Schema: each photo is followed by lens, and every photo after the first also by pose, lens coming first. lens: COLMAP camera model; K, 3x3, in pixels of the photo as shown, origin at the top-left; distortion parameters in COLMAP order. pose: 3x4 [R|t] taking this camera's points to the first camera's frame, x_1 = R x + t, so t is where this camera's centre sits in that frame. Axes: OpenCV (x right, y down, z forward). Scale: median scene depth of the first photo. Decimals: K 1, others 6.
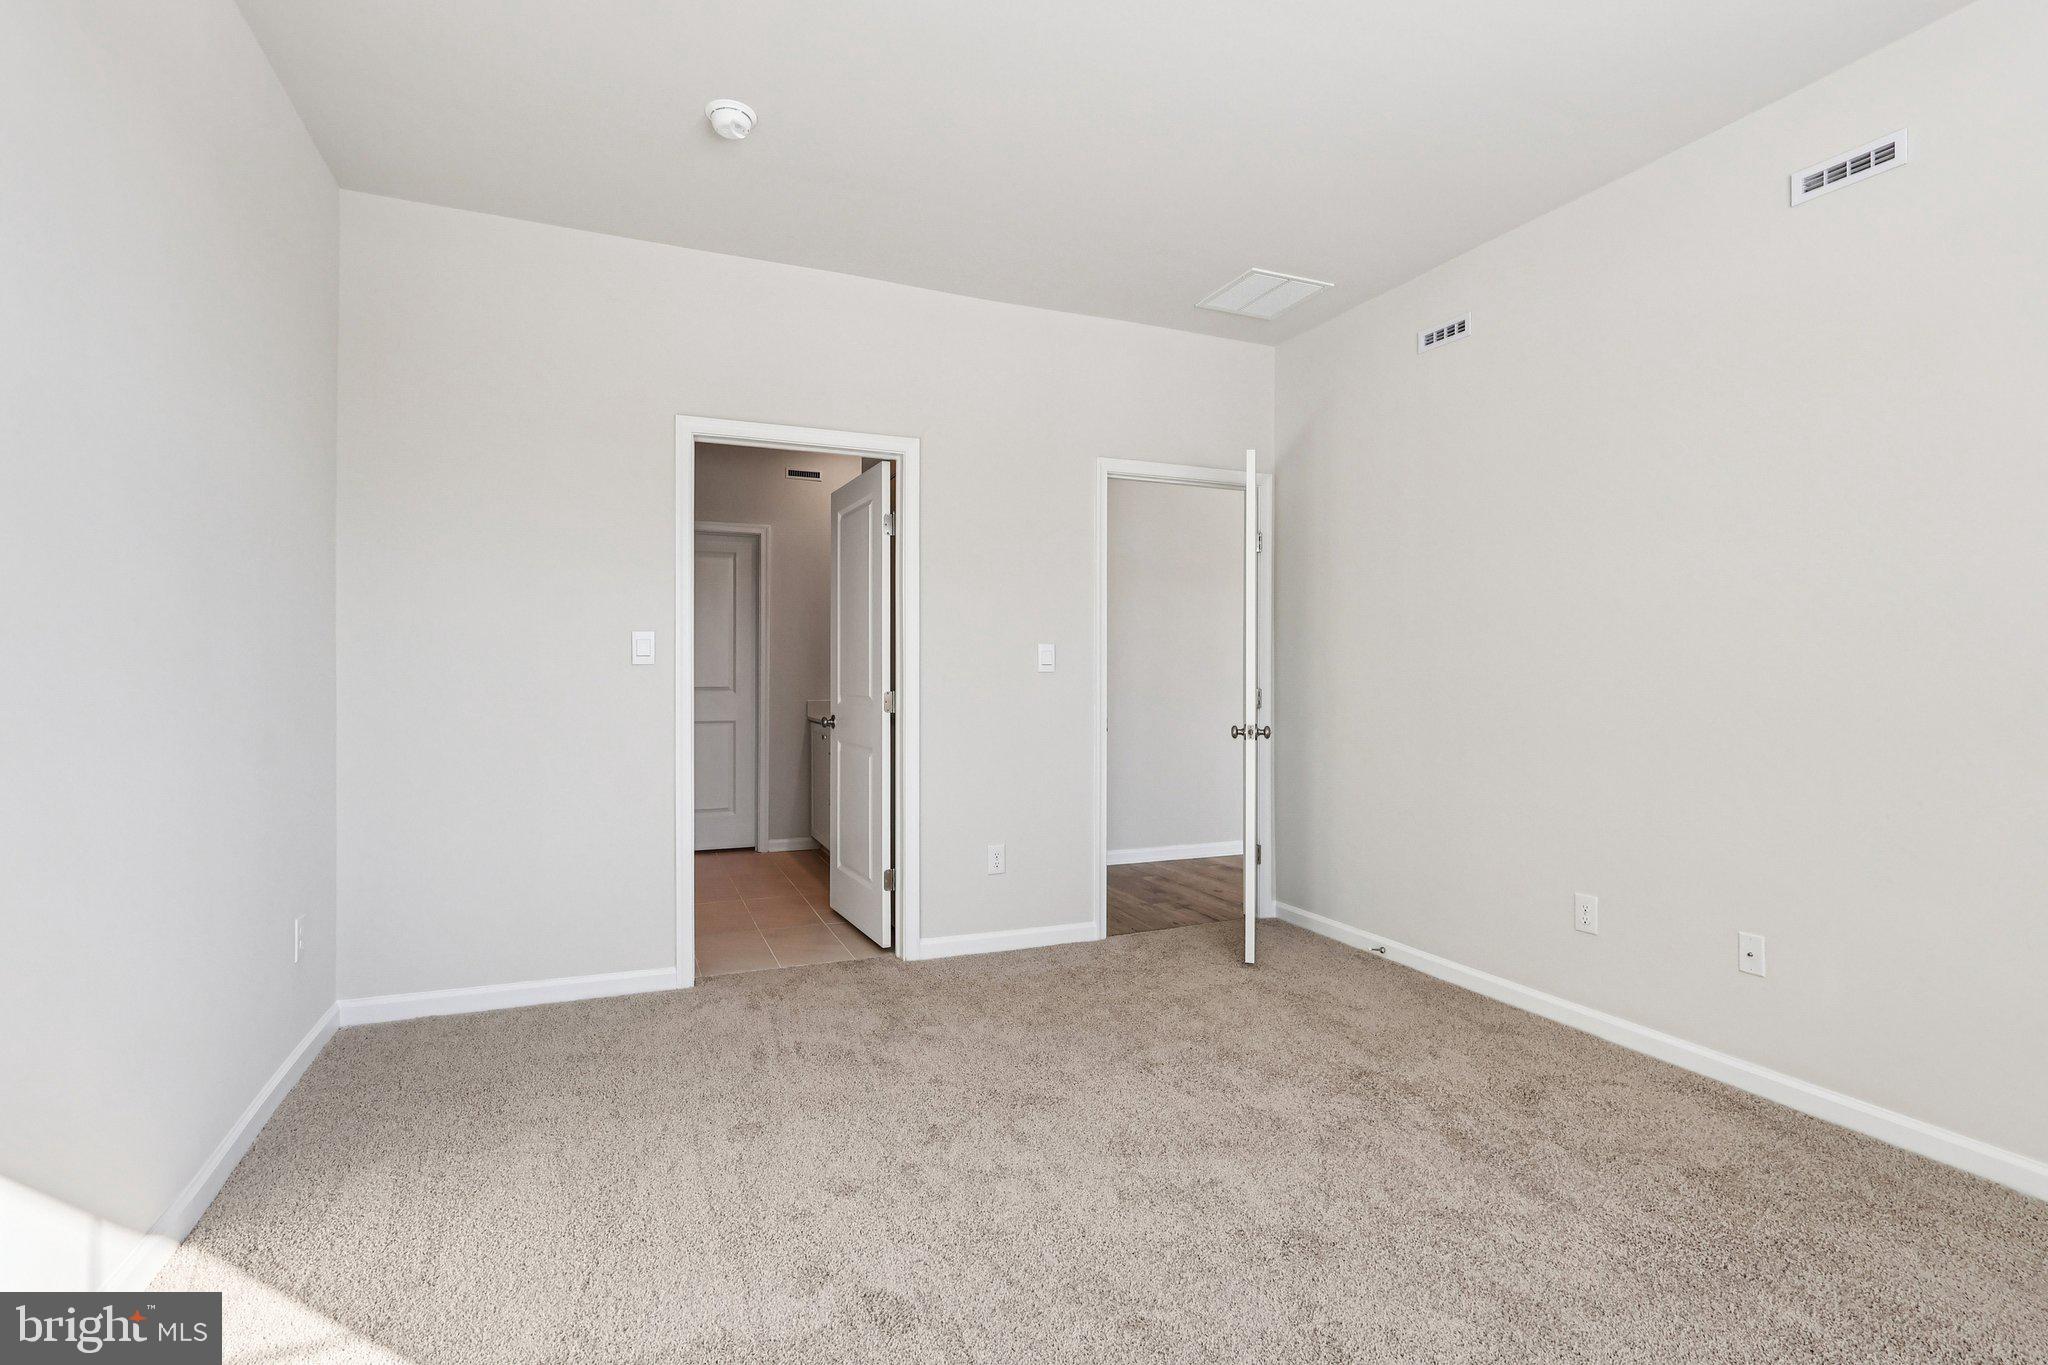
lens RADIAL K [[964.8, 0, 1025.2], [0, 964.8, 675.2], [0, 0, 1]] dist [-0.003874, 0.002326]
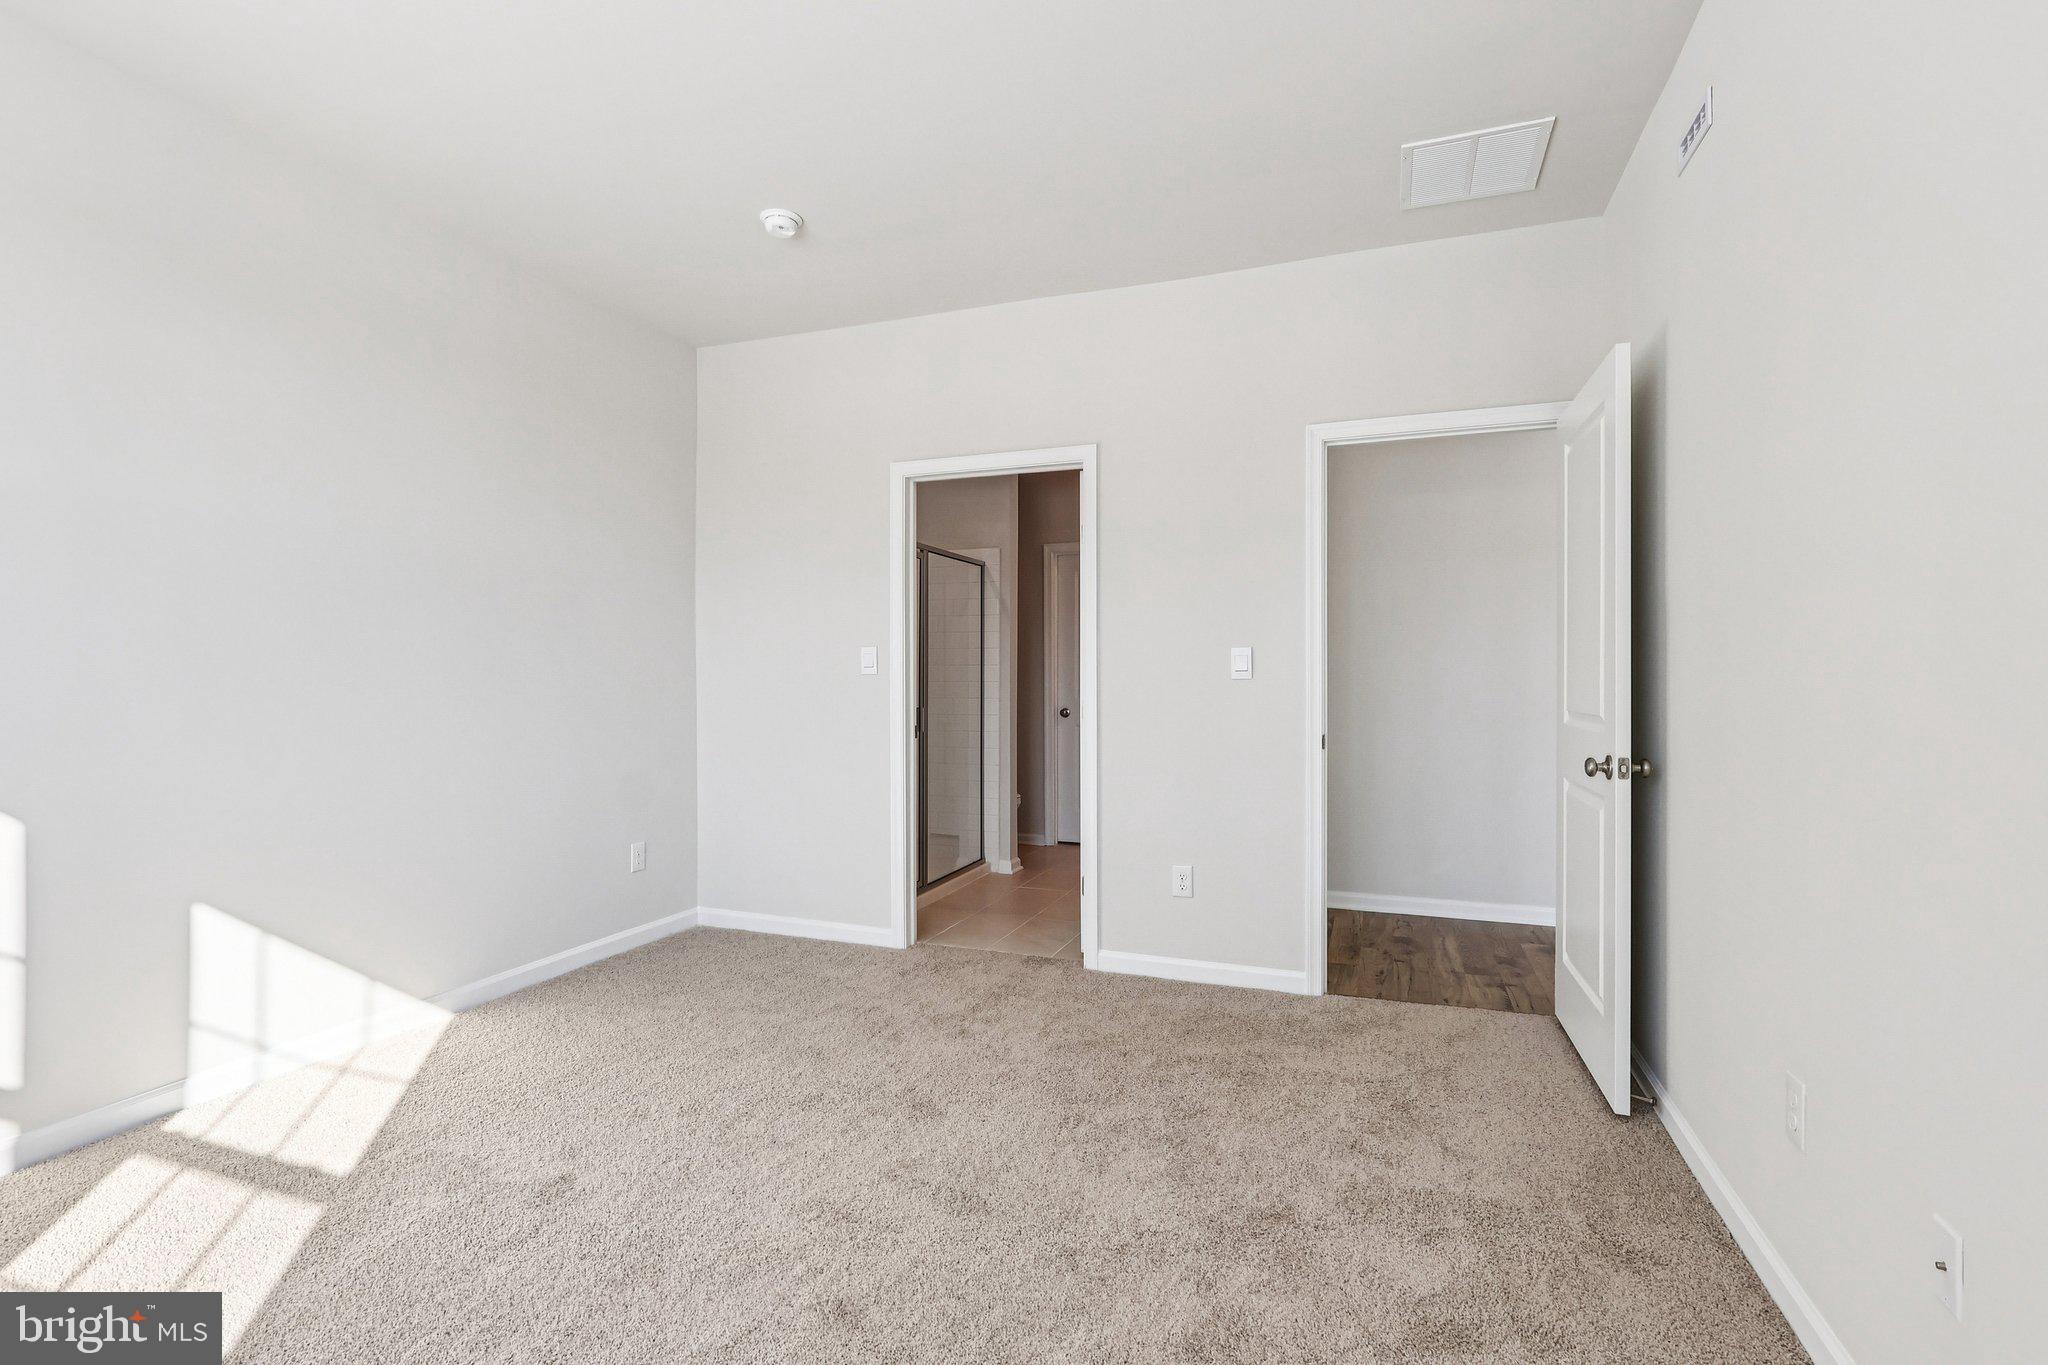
lens RADIAL K [[964.8, 0, 1018.6], [0, 964.8, 680.7], [0, 0, 1]] dist [-0.003874, 0.002326]
pose [[0.718828, -0.001263, -0.695187, 0.564446], [0.001787, 0.999998, 0.000032, -0.002248], [0.695186, -0.001265, 0.718829, 0.250548]]
